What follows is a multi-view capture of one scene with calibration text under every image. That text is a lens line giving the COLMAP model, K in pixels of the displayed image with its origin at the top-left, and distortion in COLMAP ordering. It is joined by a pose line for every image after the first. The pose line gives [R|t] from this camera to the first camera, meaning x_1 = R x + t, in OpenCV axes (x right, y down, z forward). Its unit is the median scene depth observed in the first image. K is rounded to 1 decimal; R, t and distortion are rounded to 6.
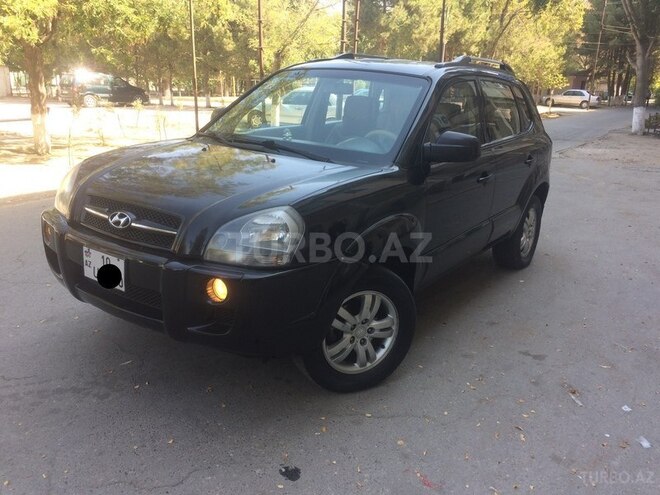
lens RADIAL K [[569.2, 0, 328.9], [0, 569.2, 246.6], [0, 0, 1]] dist [0.087686, -0.122172]
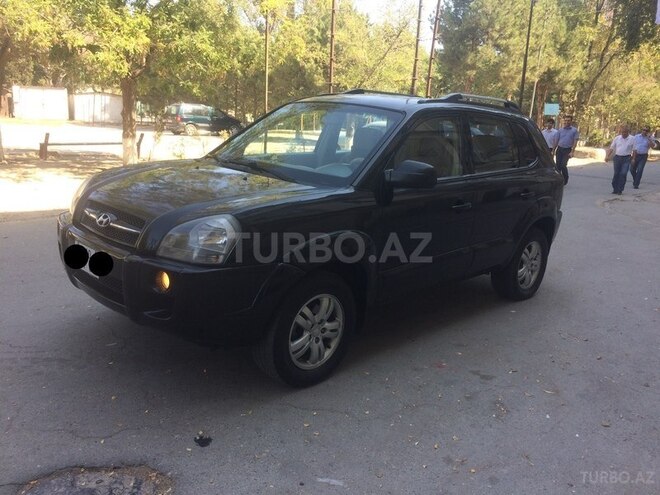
lens RADIAL K [[569.2, 0, 328.9], [0, 569.2, 246.6], [0, 0, 1]] dist [0.087686, -0.122172]
pose [[0.985169, 0.062468, -0.159813, 0.071053], [-0.071469, 0.996128, -0.051199, 0.008951], [0.155996, 0.061861, 0.985819, -0.026872]]
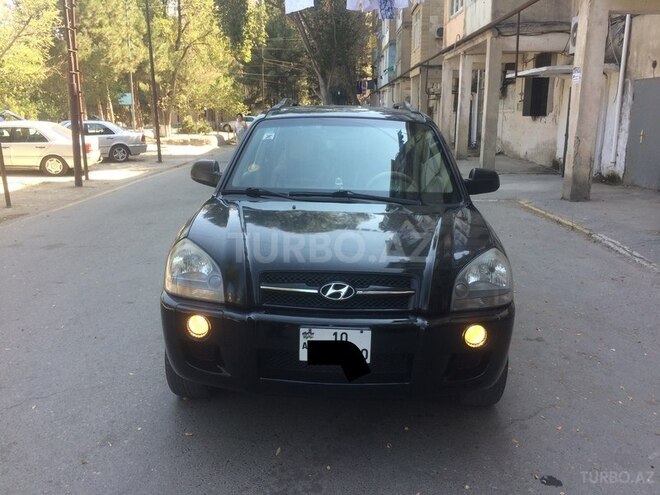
lens RADIAL K [[569.2, 0, 328.9], [0, 569.2, 246.6], [0, 0, 1]] dist [0.087686, -0.122172]
pose [[0.838183, -0.151527, 0.523917, -0.196718], [0.173311, 0.984838, 0.007564, -0.029550], [-0.517120, 0.084461, 0.851736, 0.045621]]
